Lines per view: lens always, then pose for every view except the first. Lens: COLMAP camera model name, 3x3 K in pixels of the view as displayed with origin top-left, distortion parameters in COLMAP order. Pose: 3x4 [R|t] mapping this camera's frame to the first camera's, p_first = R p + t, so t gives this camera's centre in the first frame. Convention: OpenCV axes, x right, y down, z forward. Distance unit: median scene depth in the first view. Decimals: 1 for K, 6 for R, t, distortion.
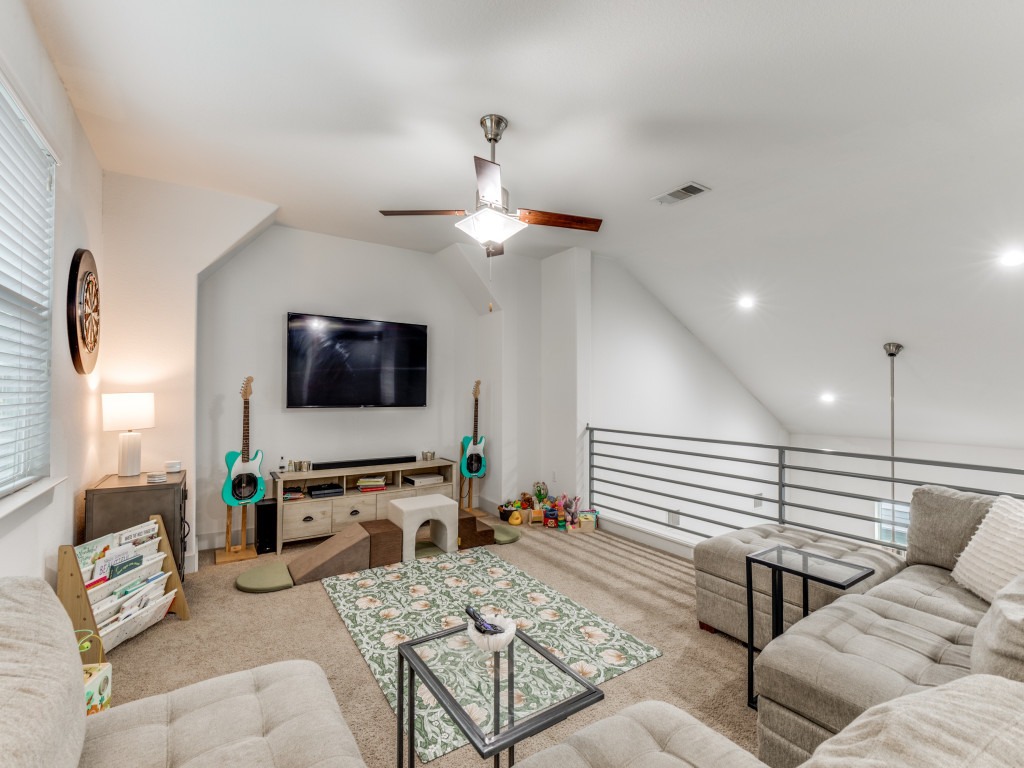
lens RADIAL K [[464.6, 0, 514.3], [0, 464.6, 387.5], [0, 0, 1]] dist [0.004754, -0.002189]
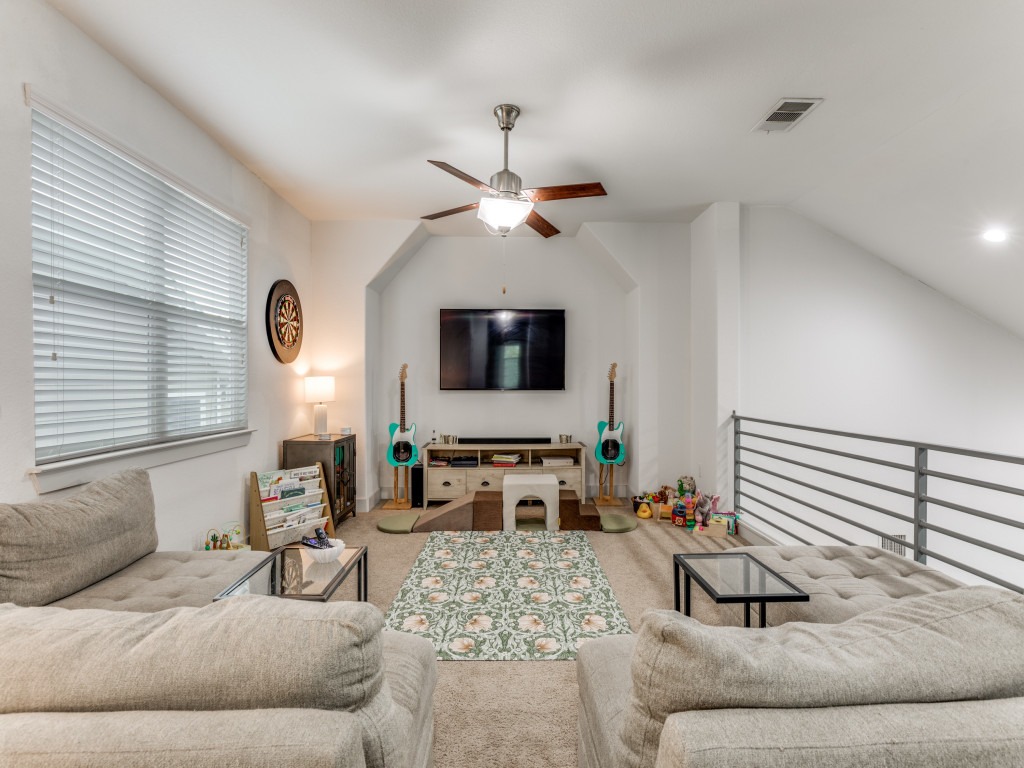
lens RADIAL K [[493.8, 0, 511.0], [0, 493.8, 383.5], [0, 0, 1]] dist [-0.008400, -0.001138]
pose [[0.840849, -0.003775, -0.541257, 0.381543], [0.009959, 0.999914, 0.008497, 0.020859], [0.541179, -0.012536, 0.840814, 0.045232]]
